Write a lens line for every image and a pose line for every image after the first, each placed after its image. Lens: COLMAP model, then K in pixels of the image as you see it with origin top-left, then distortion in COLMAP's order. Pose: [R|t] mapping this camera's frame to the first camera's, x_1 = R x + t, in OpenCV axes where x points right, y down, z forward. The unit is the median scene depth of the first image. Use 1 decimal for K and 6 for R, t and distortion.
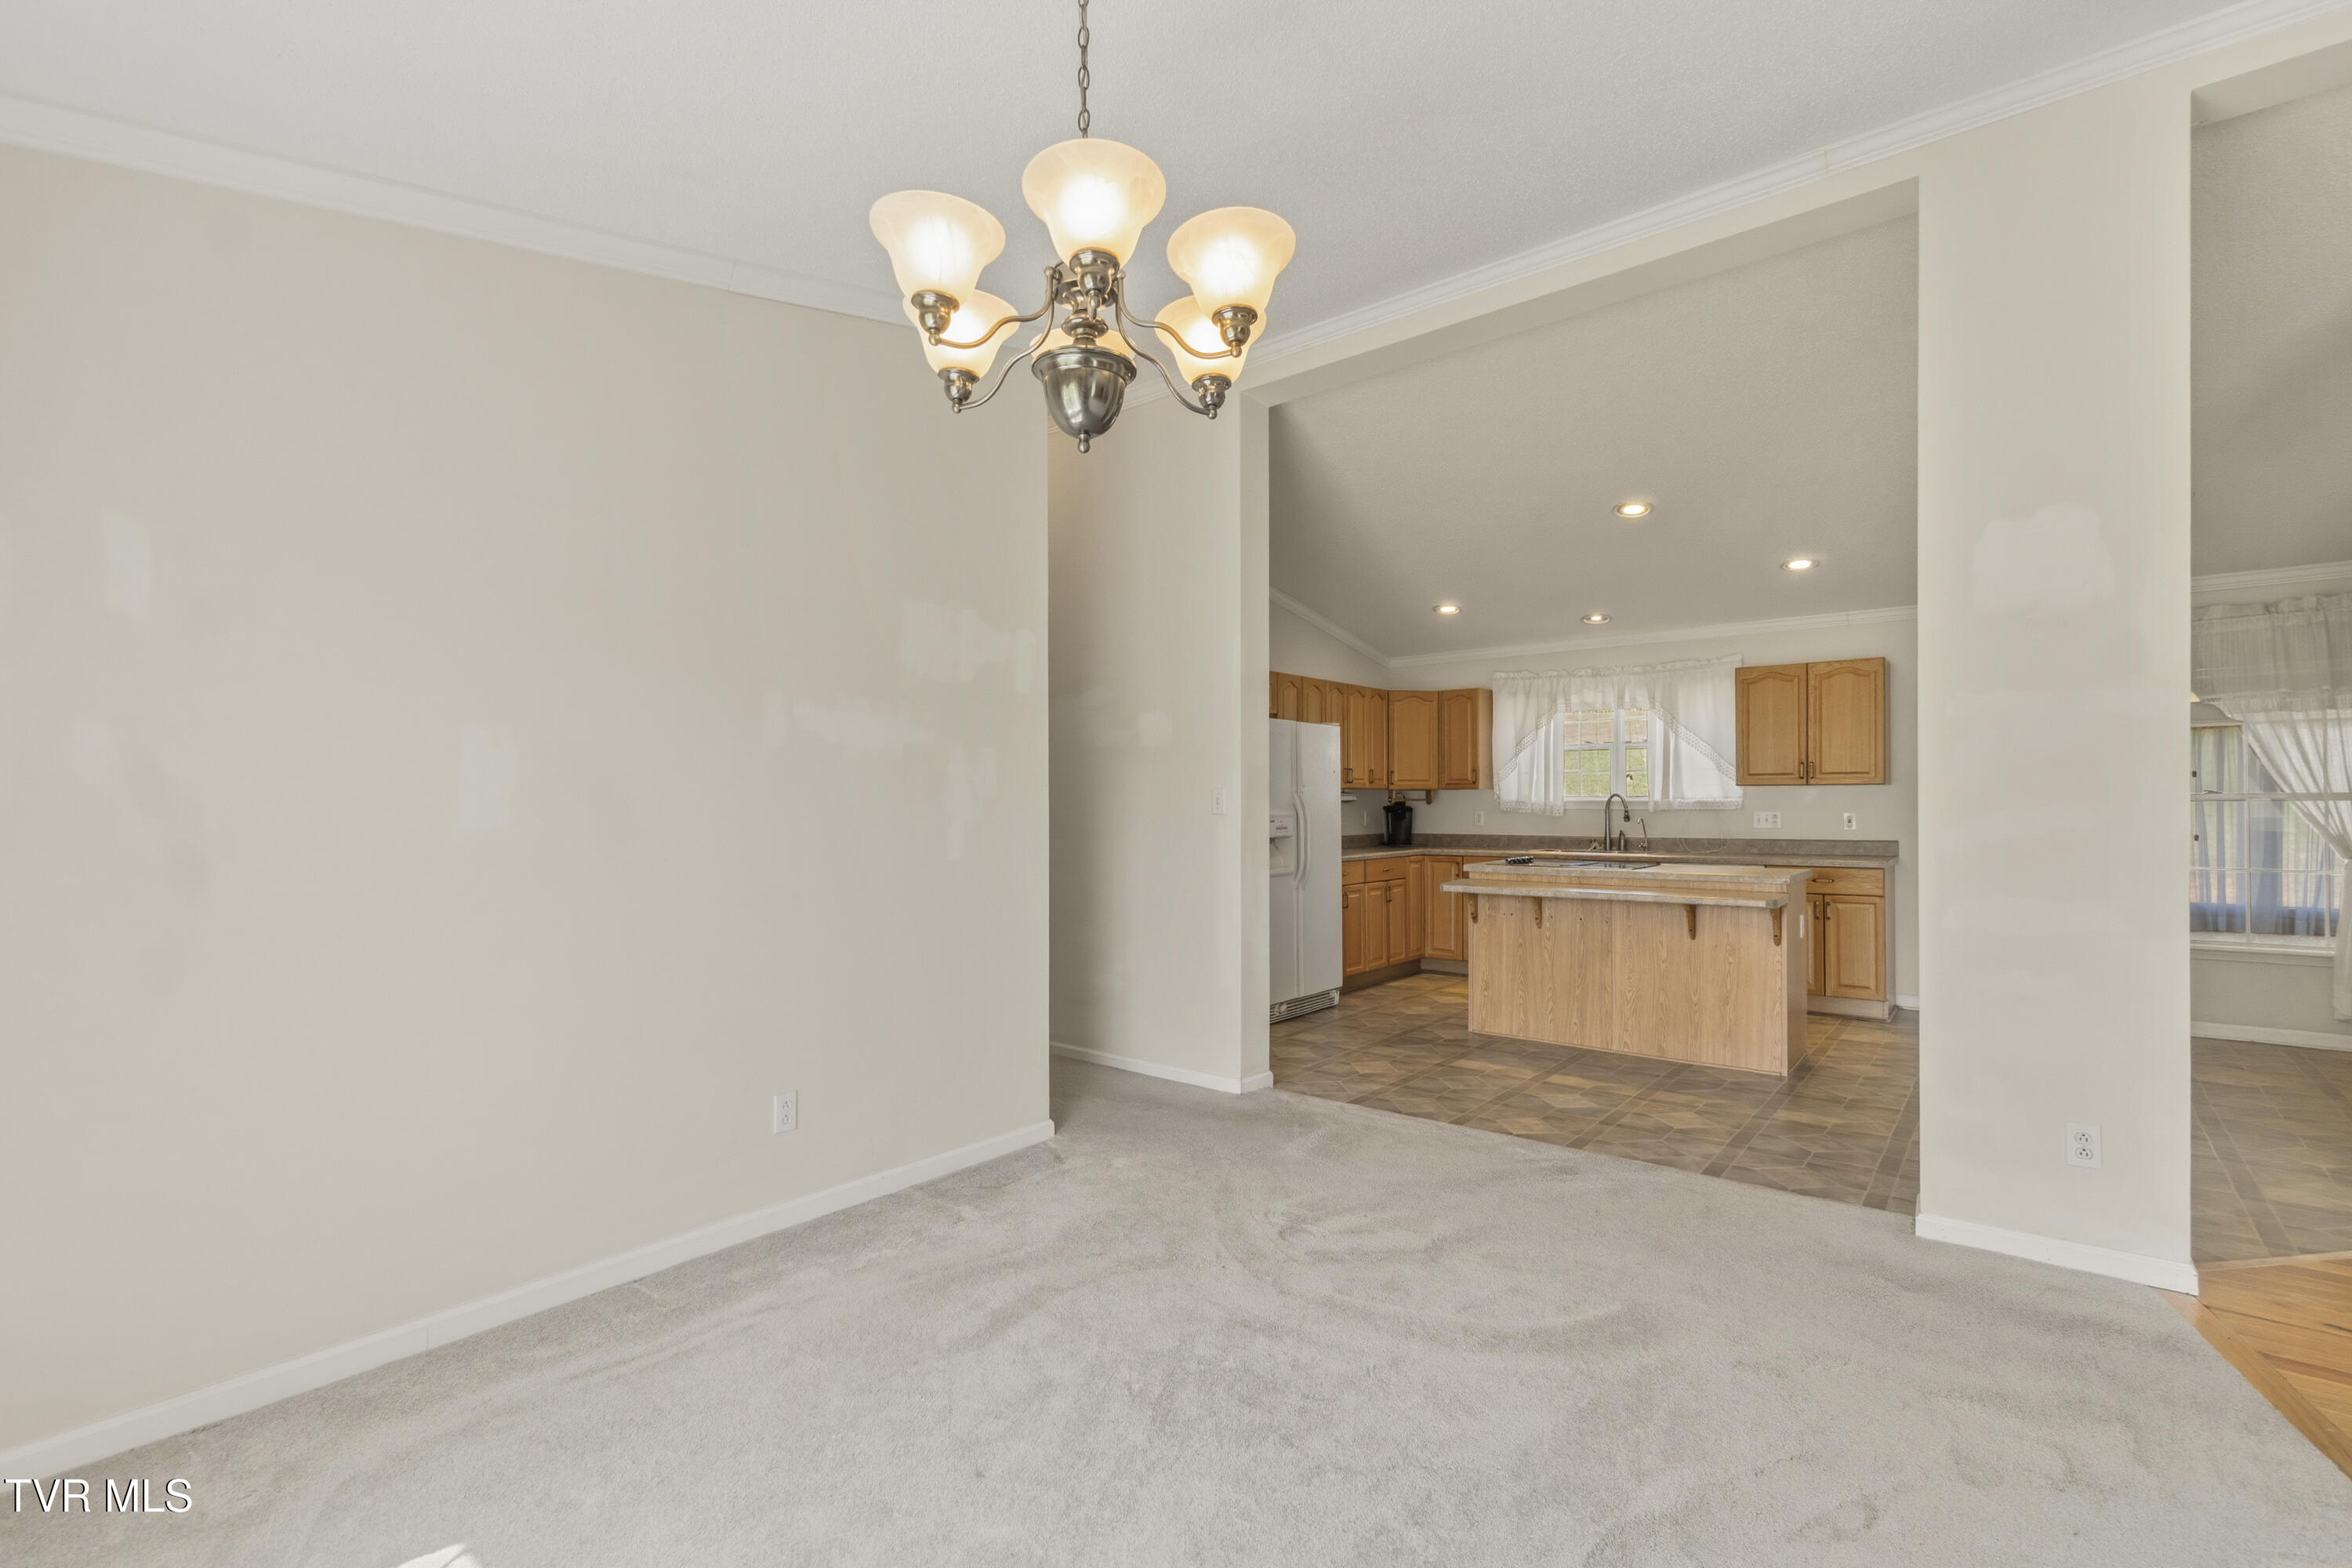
lens RADIAL K [[1027.7, 0, 1171.2], [0, 1027.7, 801.9], [0, 0, 1]] dist [-0.003204, -0.000132]
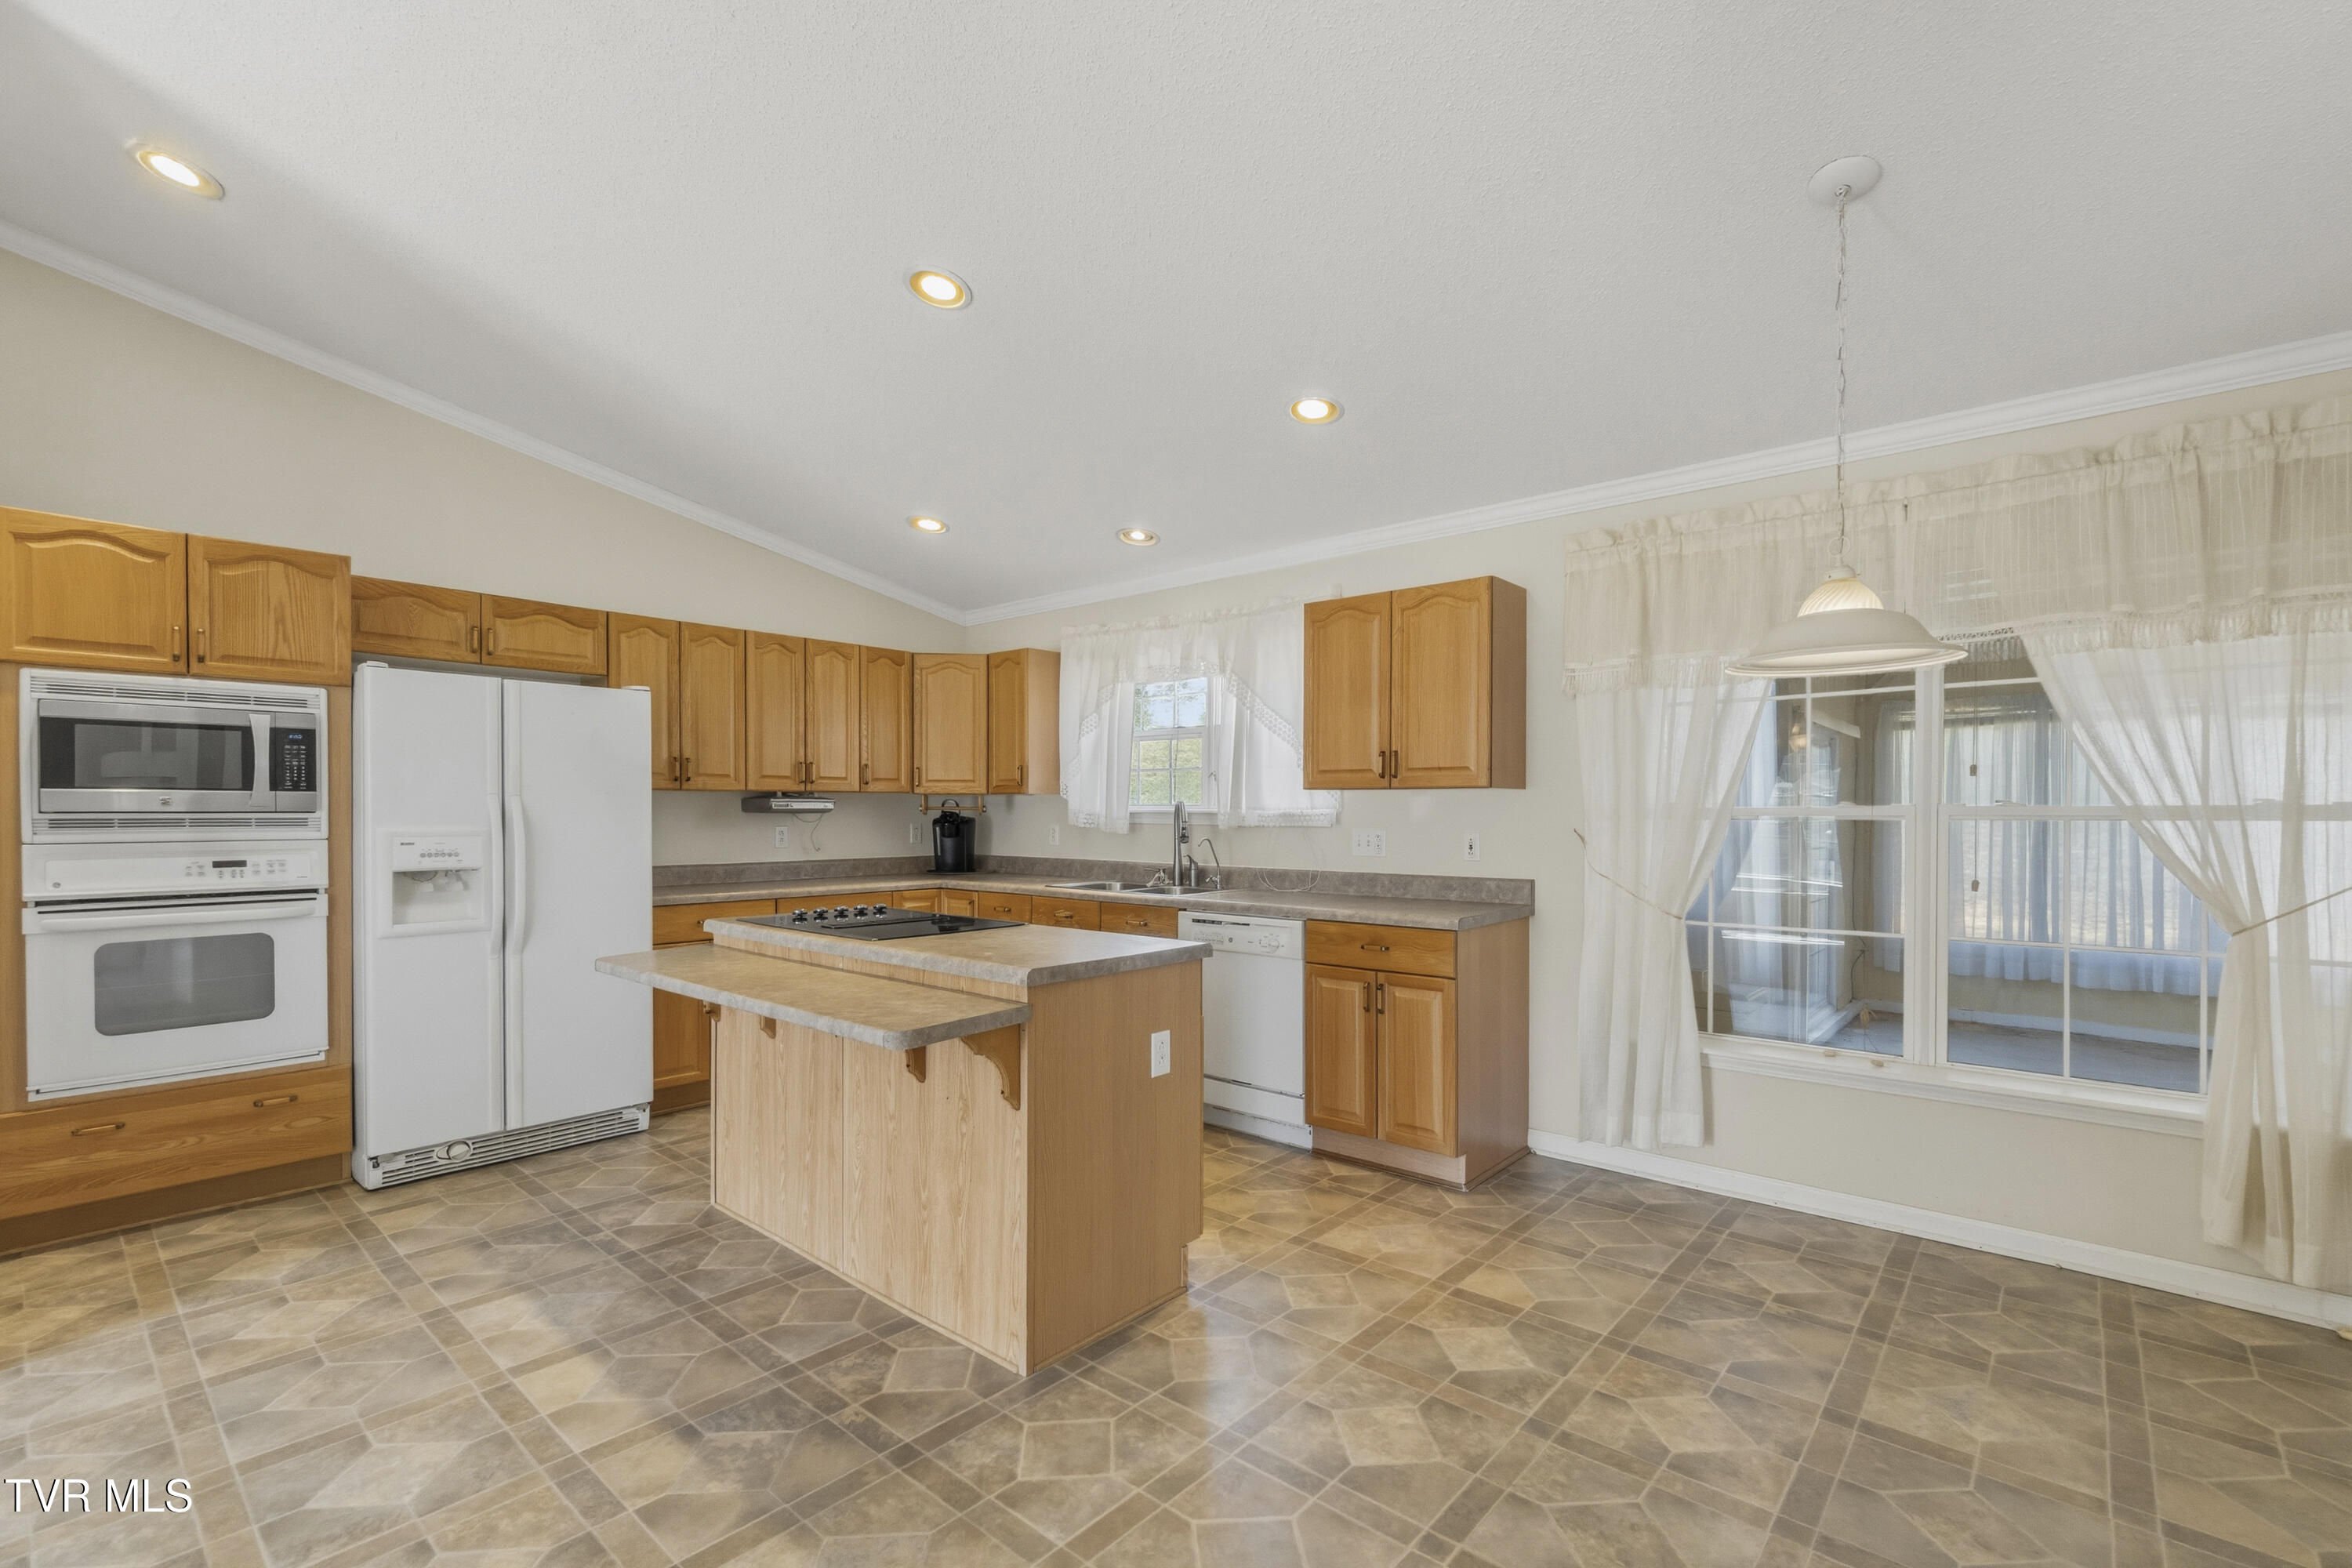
lens RADIAL K [[1027.7, 0, 1171.2], [0, 1027.7, 801.9], [0, 0, 1]] dist [-0.003204, -0.000132]
pose [[0.999690, 0.008108, -0.023562, 0.508648], [-0.008355, 0.999911, -0.010388, -0.000885], [0.023475, 0.010582, 0.999668, 0.383288]]
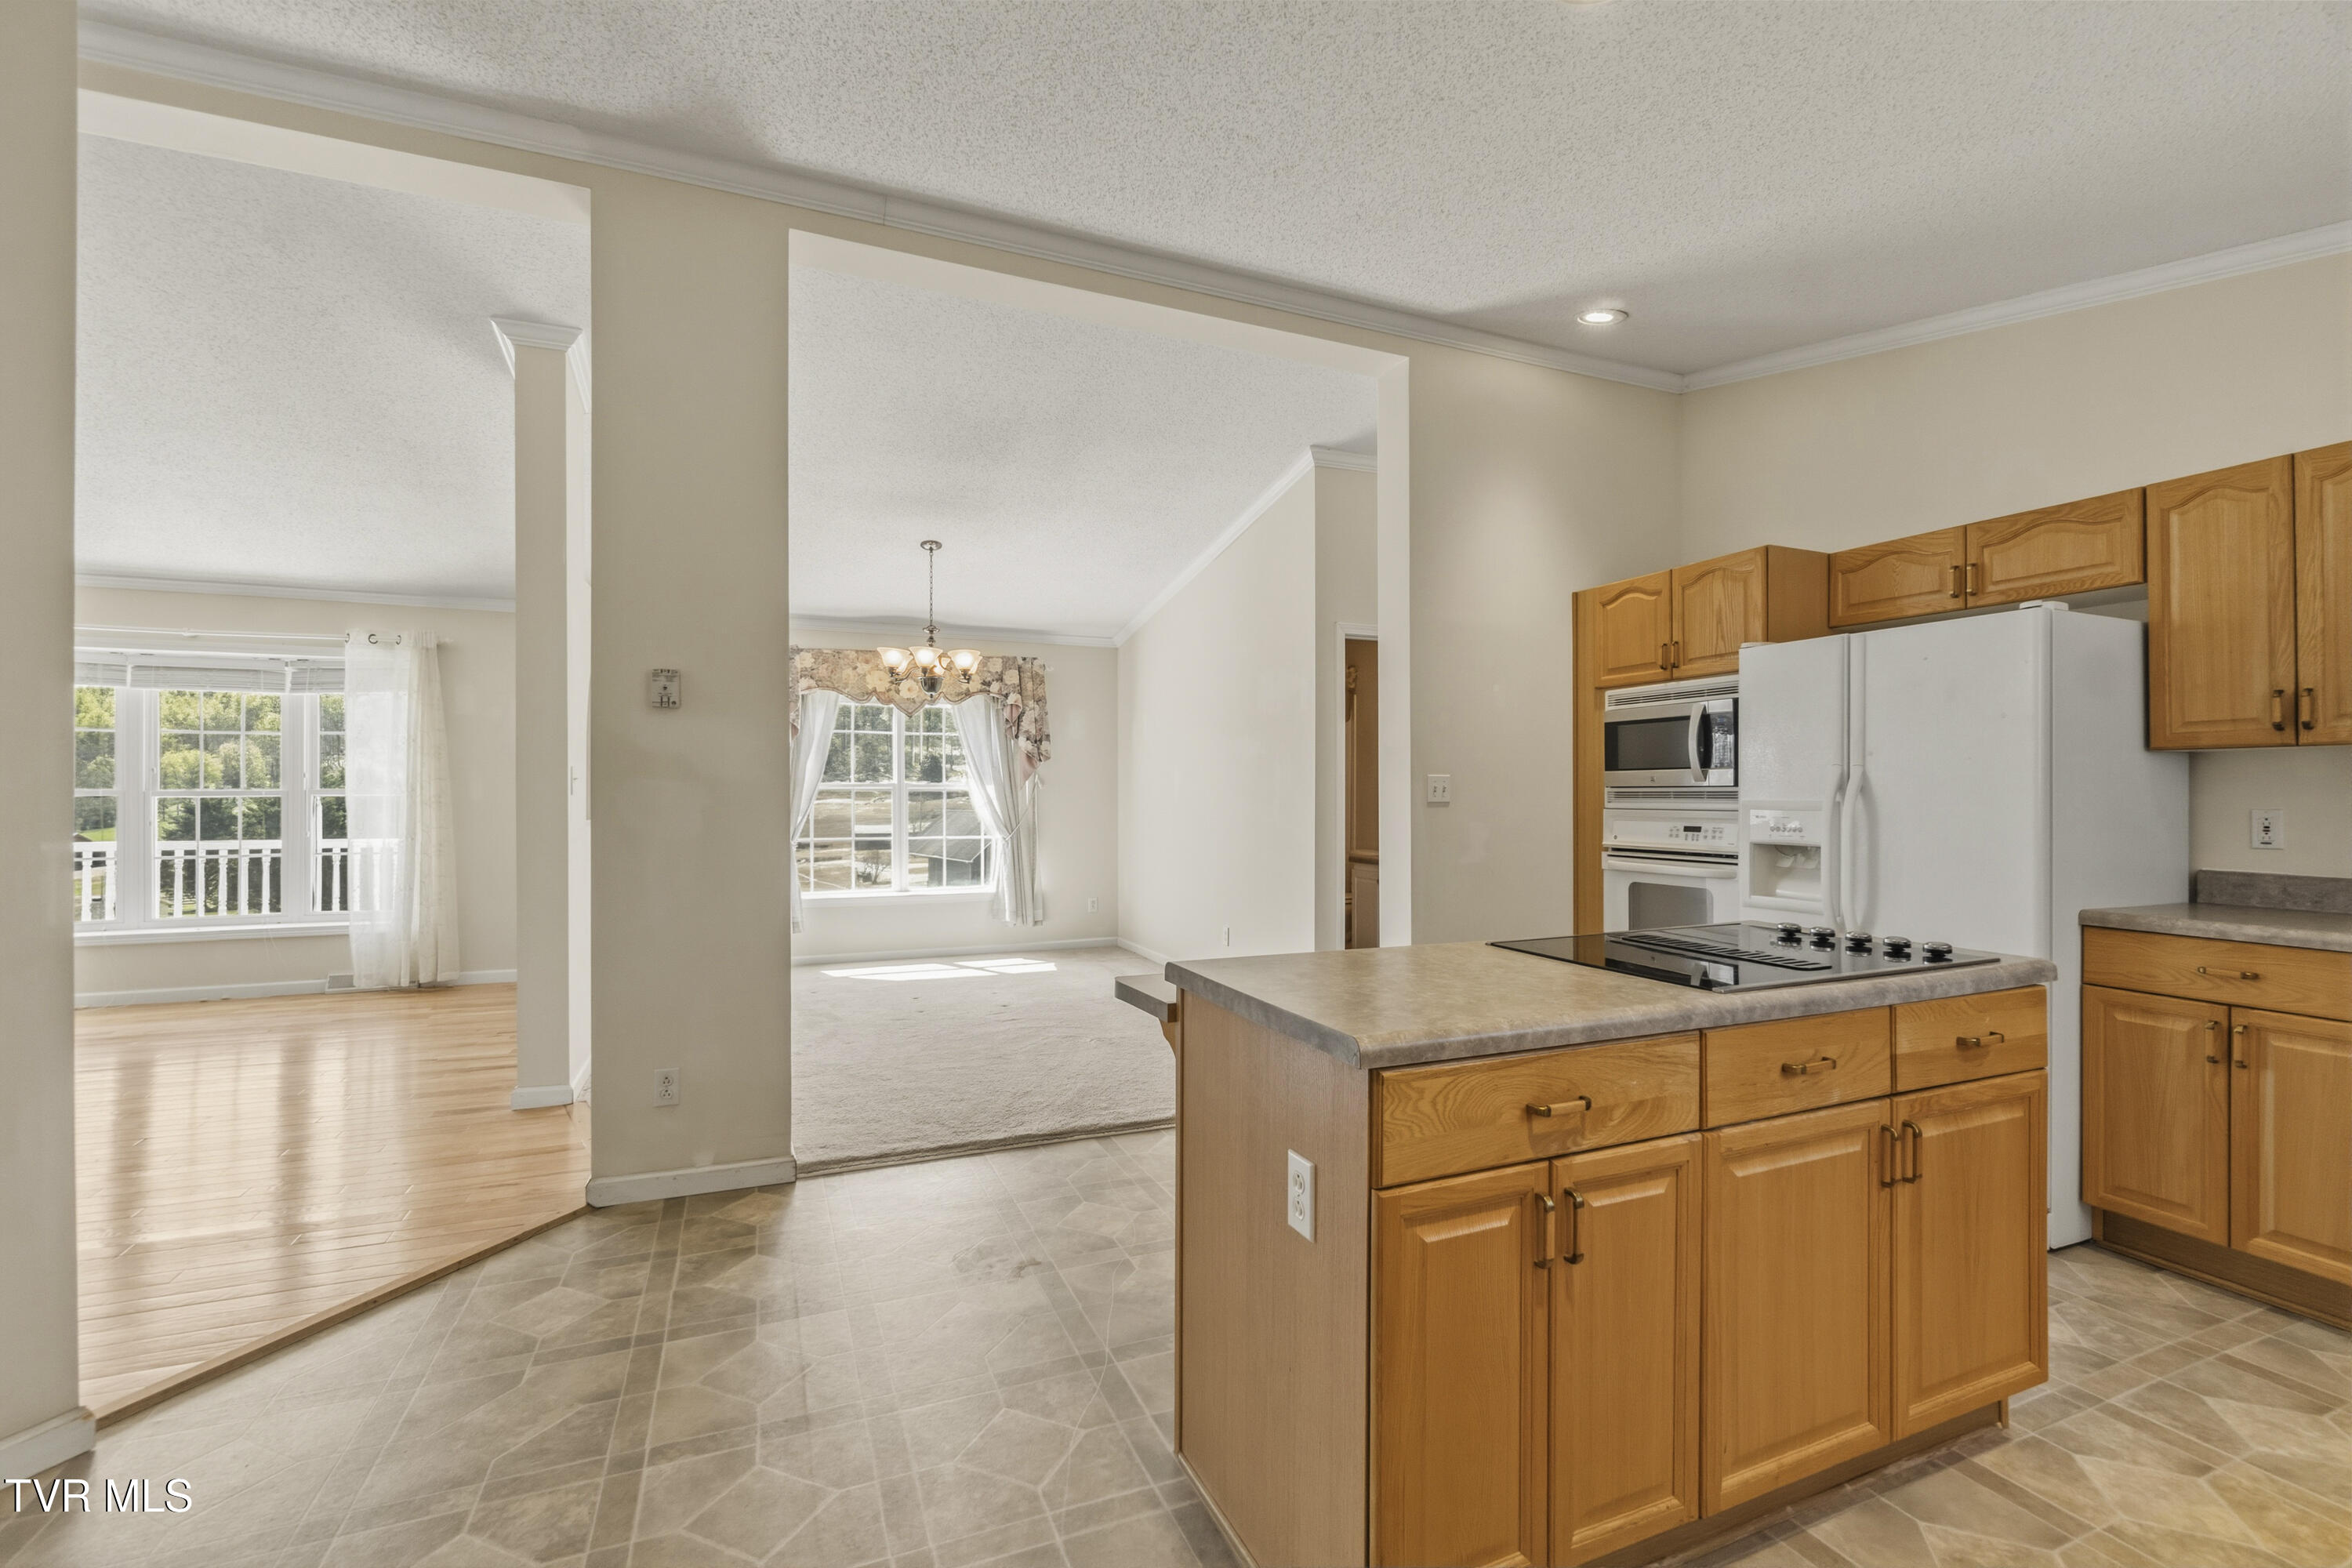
lens RADIAL K [[1004.0, 0, 1185.6], [0, 1004.0, 786.6], [0, 0, 1]] dist [-0.002241, 0.000045]
pose [[-0.455174, 0.000739, -0.890402, 0.714435], [0.001130, 0.999999, 0.000253, 0.002277], [0.890402, -0.000891, -0.455174, 0.887860]]
